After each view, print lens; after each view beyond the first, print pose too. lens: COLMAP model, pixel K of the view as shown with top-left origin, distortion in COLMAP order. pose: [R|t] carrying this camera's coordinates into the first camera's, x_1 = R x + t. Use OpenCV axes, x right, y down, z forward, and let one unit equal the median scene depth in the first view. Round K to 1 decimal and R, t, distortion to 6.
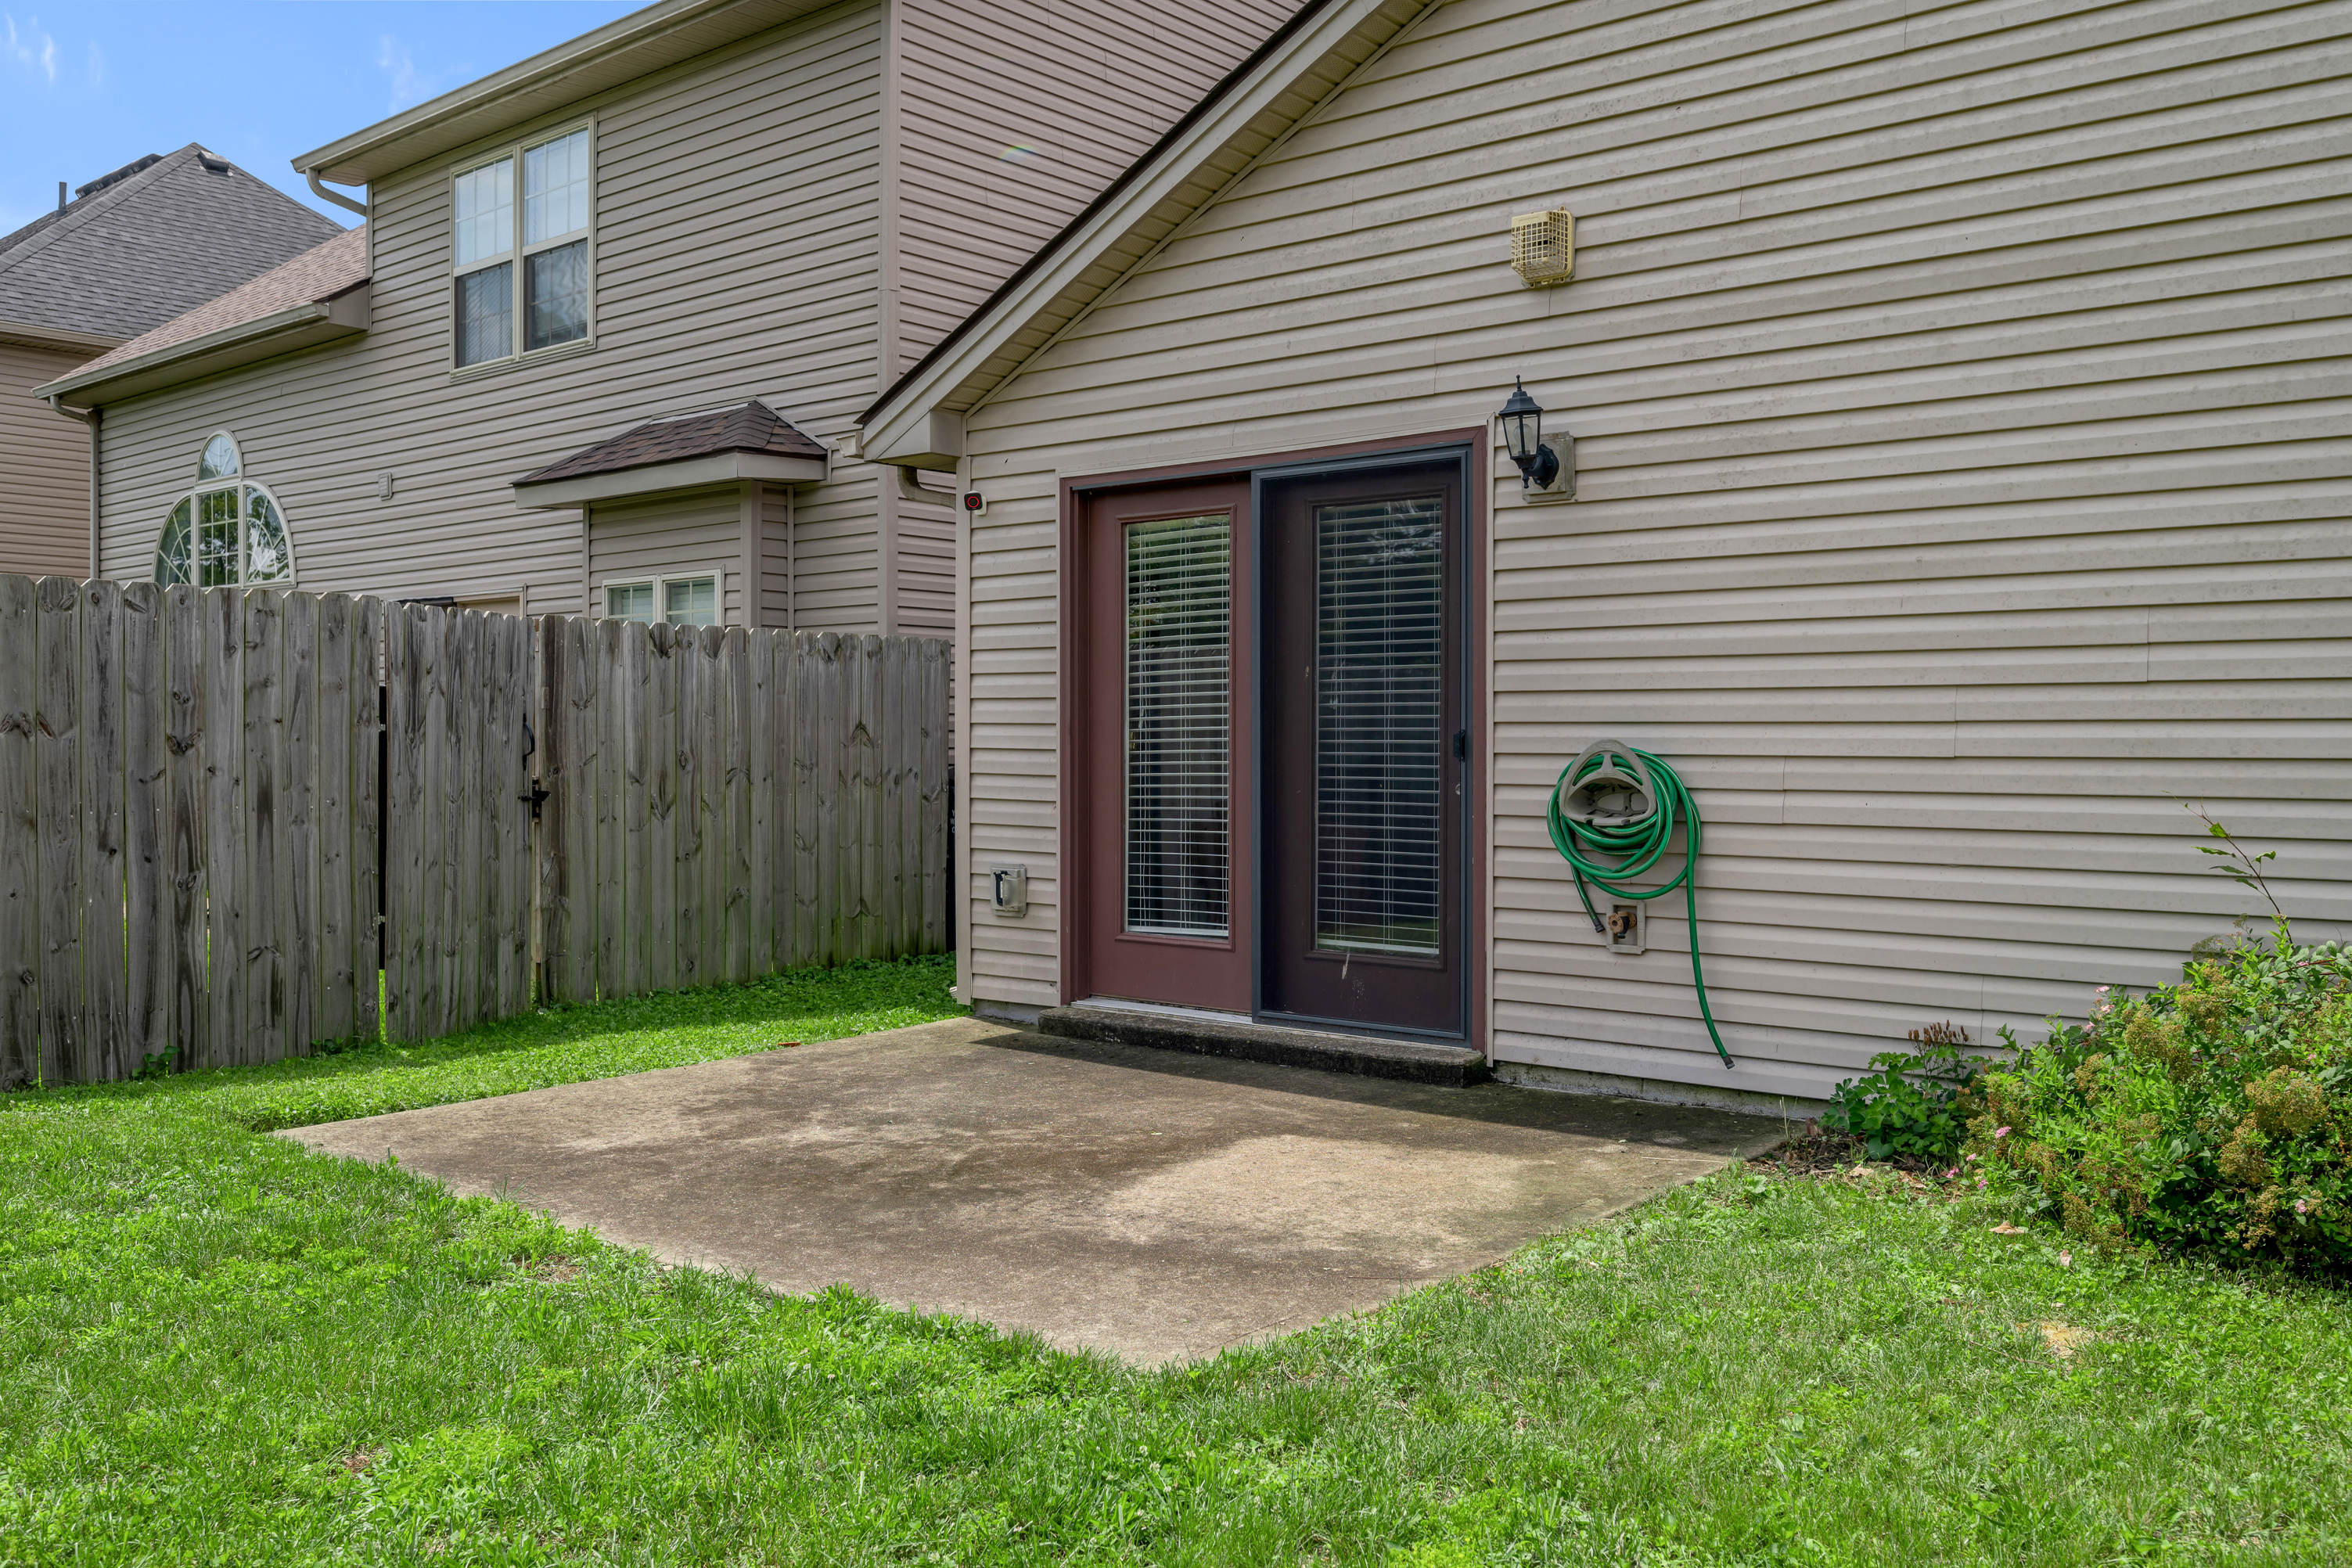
lens RADIAL K [[1956.2, 0, 1173.6], [0, 1956.2, 769.7], [0, 0, 1]] dist [-0.017037, -0.002353]
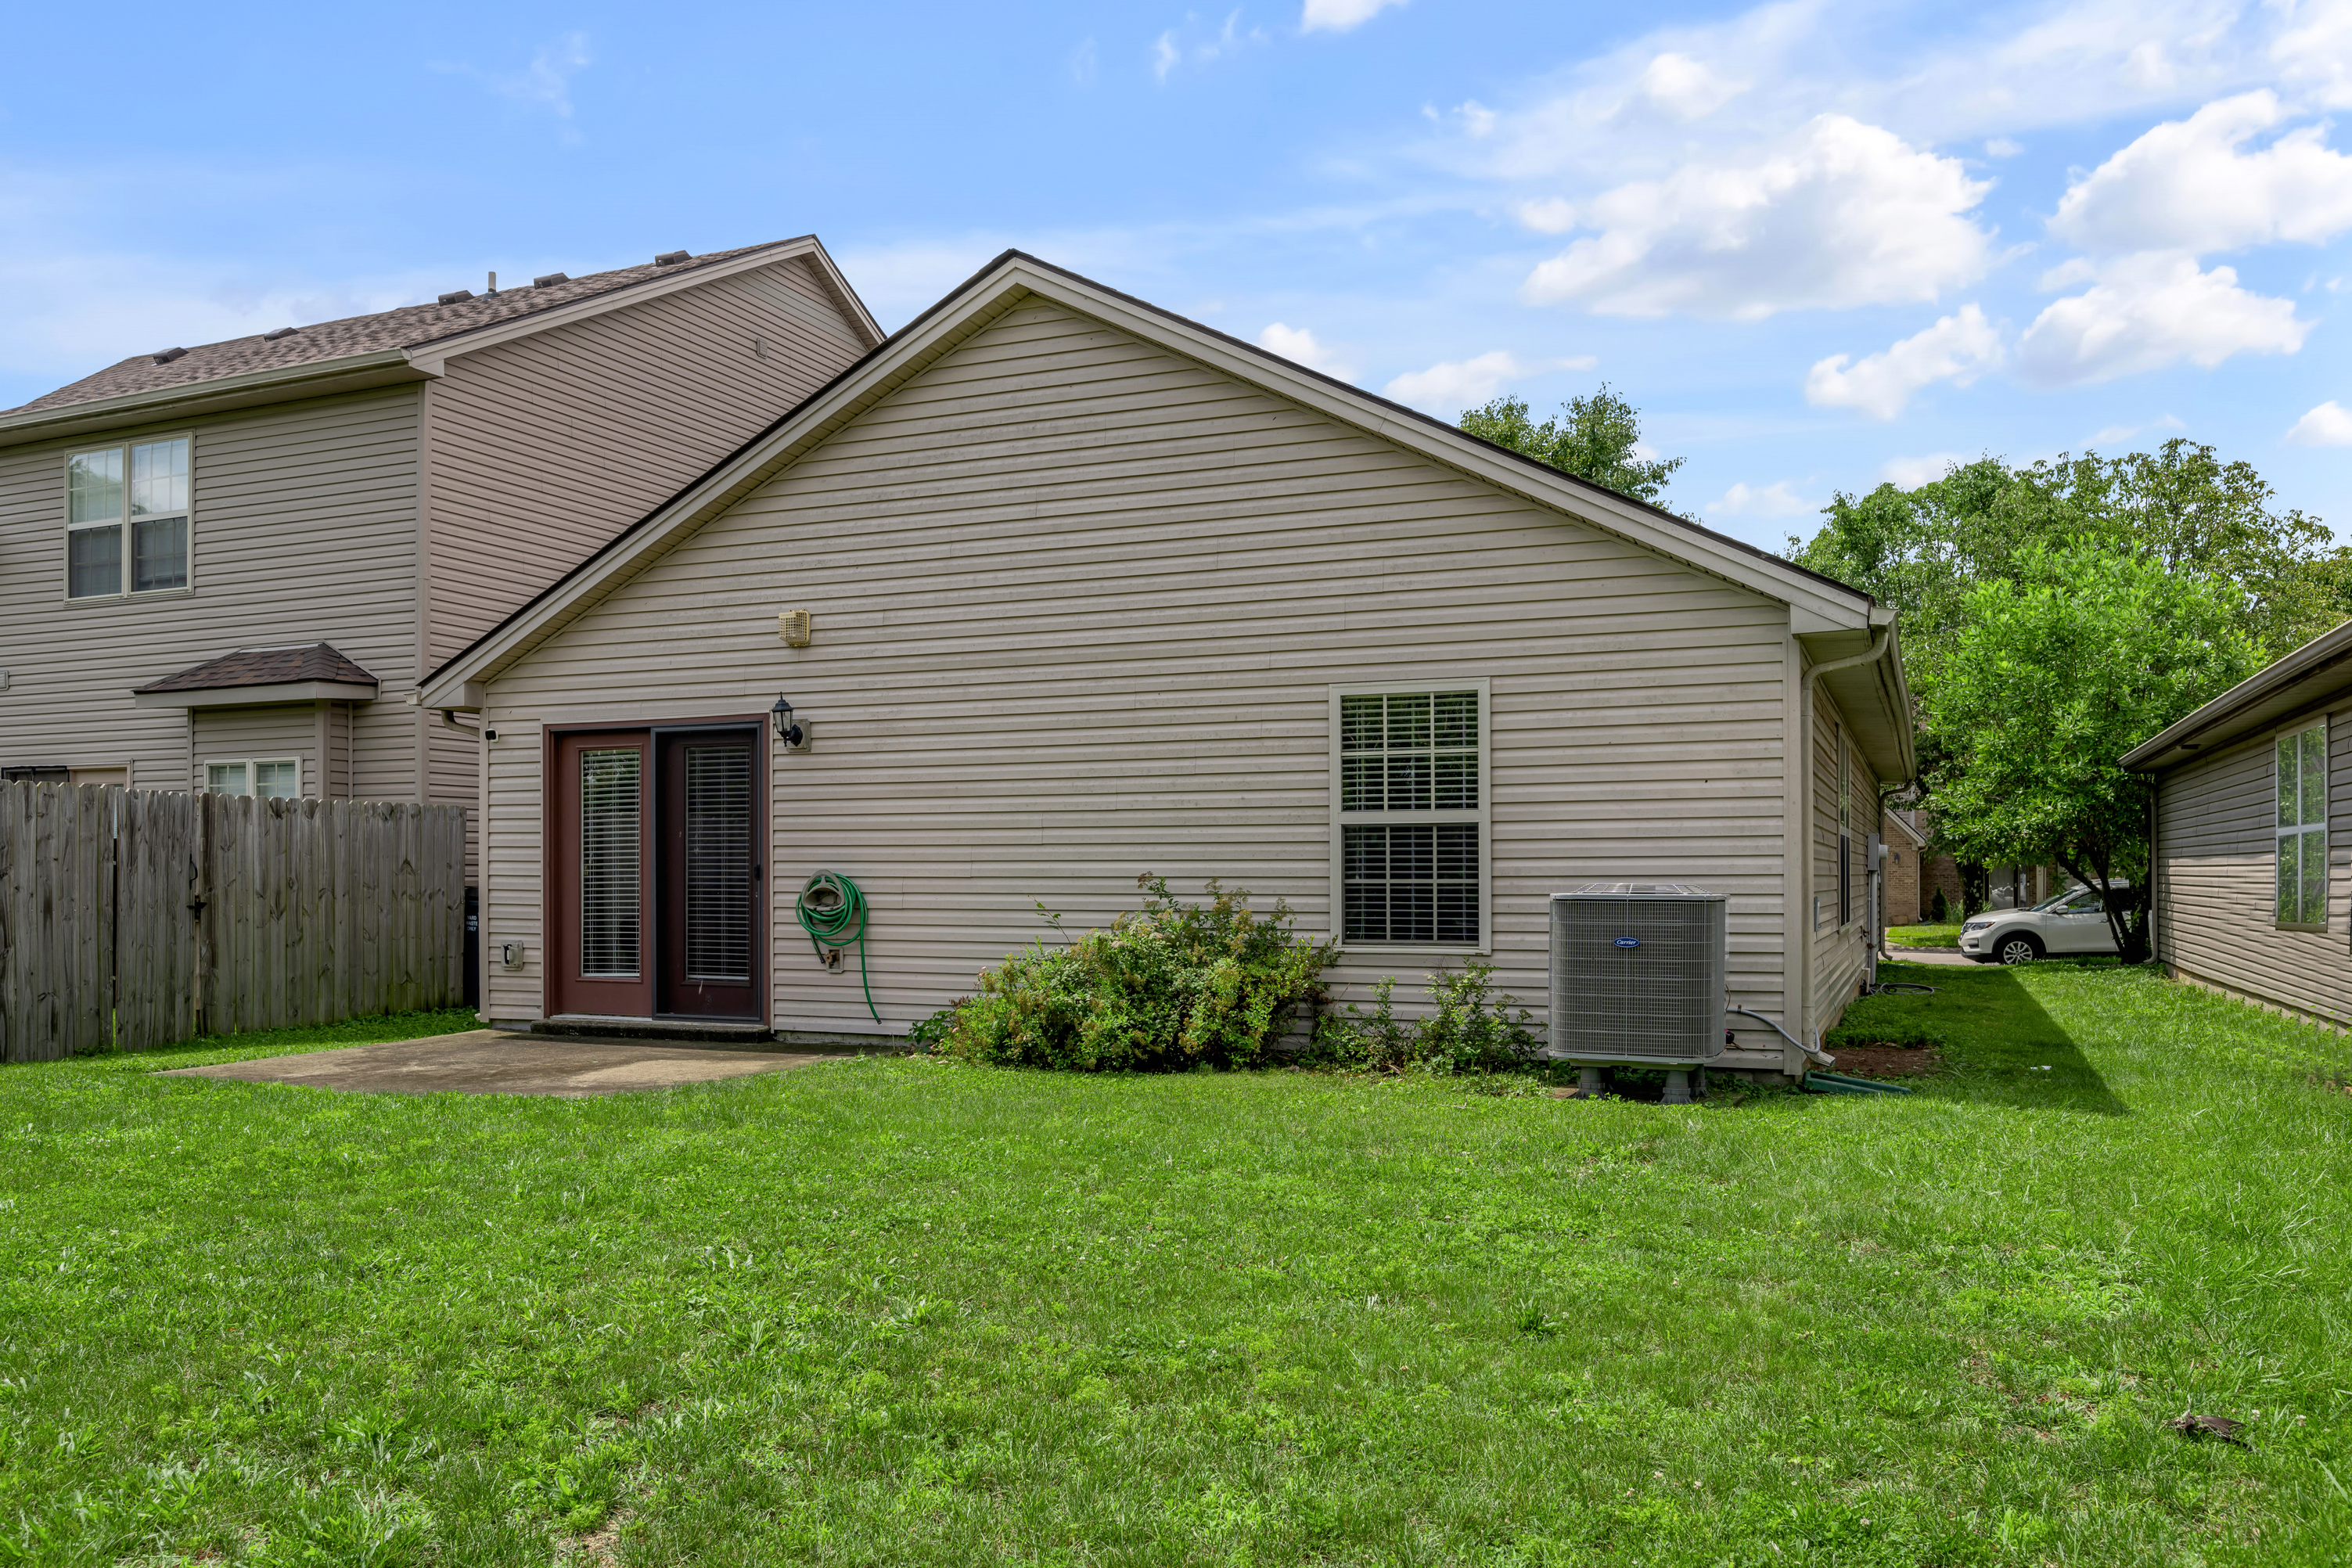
lens RADIAL K [[1750.6, 0, 1161.3], [0, 1750.6, 872.9], [0, 0, 1]] dist [-0.006567, -0.003774]
pose [[0.958823, -0.001507, 0.283999, 0.031843], [0.005528, 0.999895, -0.013358, 0.012616], [-0.283949, 0.014378, 0.958732, -0.742624]]
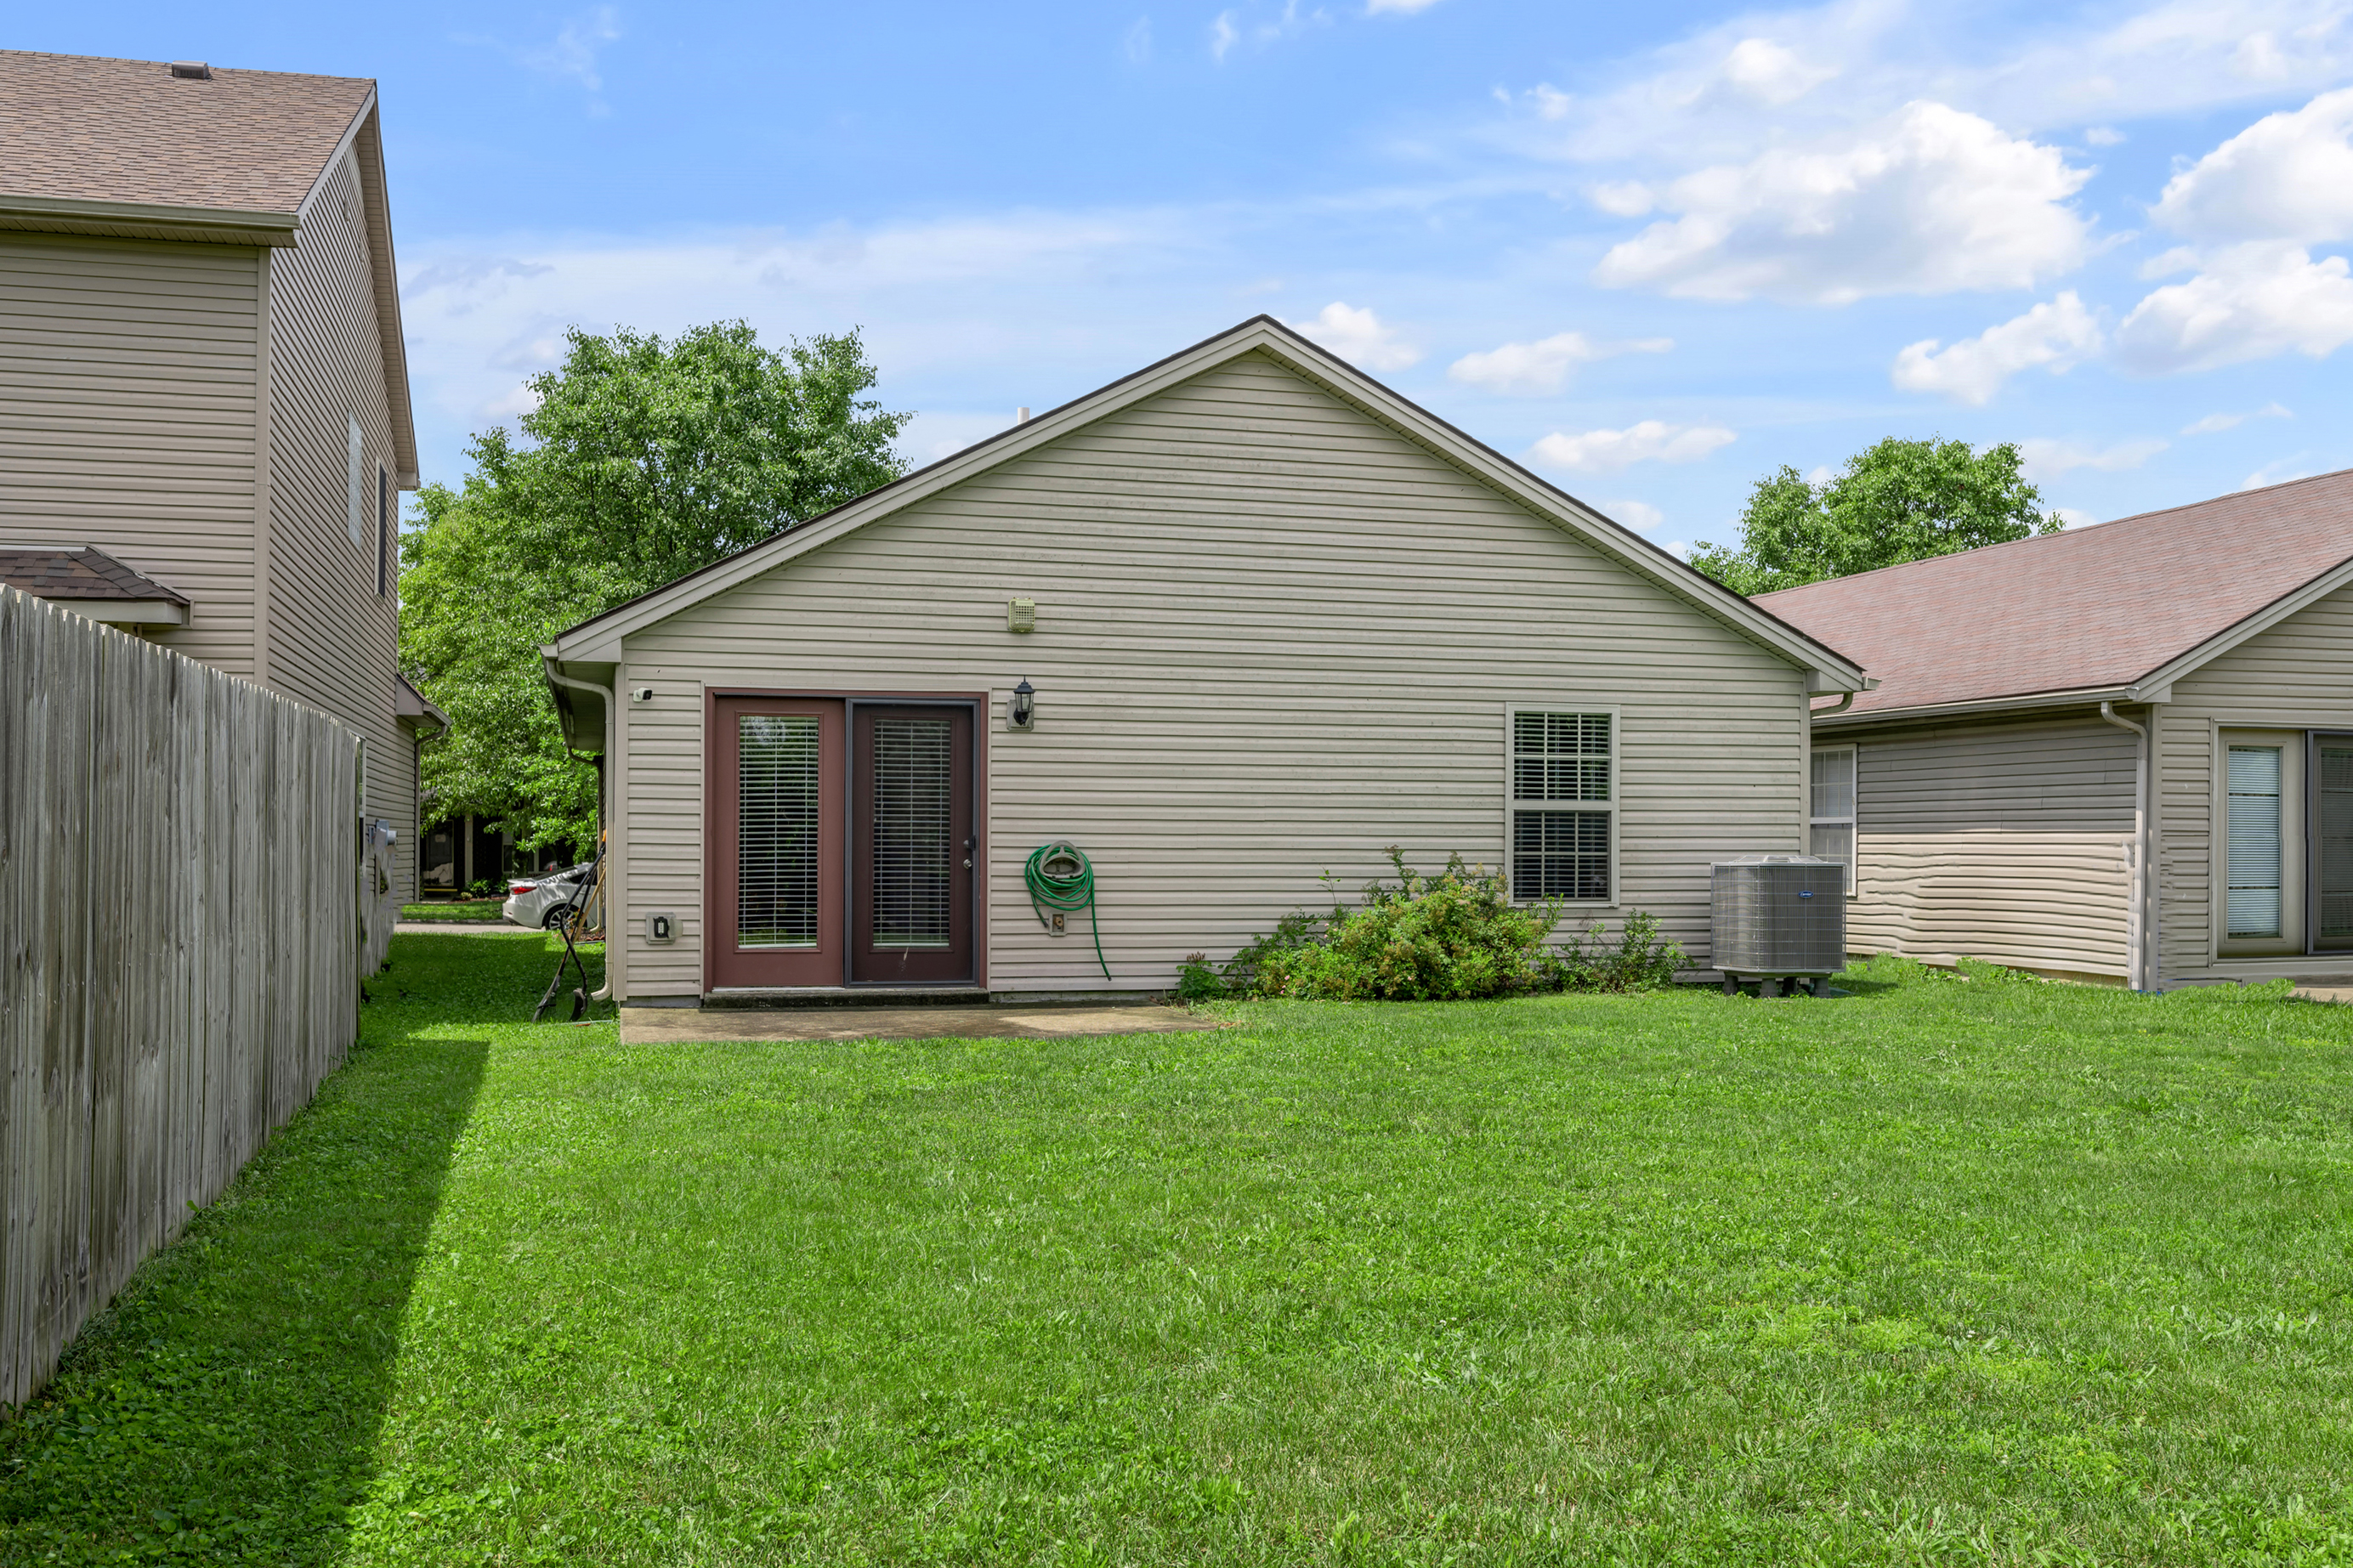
lens RADIAL K [[2233.6, 0, 1157.2], [0, 2233.6, 836.0], [0, 0, 1]] dist [-0.006598, 0.000000]
pose [[0.579706, 0.006847, 0.814797, -1.522396], [0.006178, 0.999899, -0.012798, 0.010846], [-0.814802, 0.012453, 0.579605, -0.490971]]
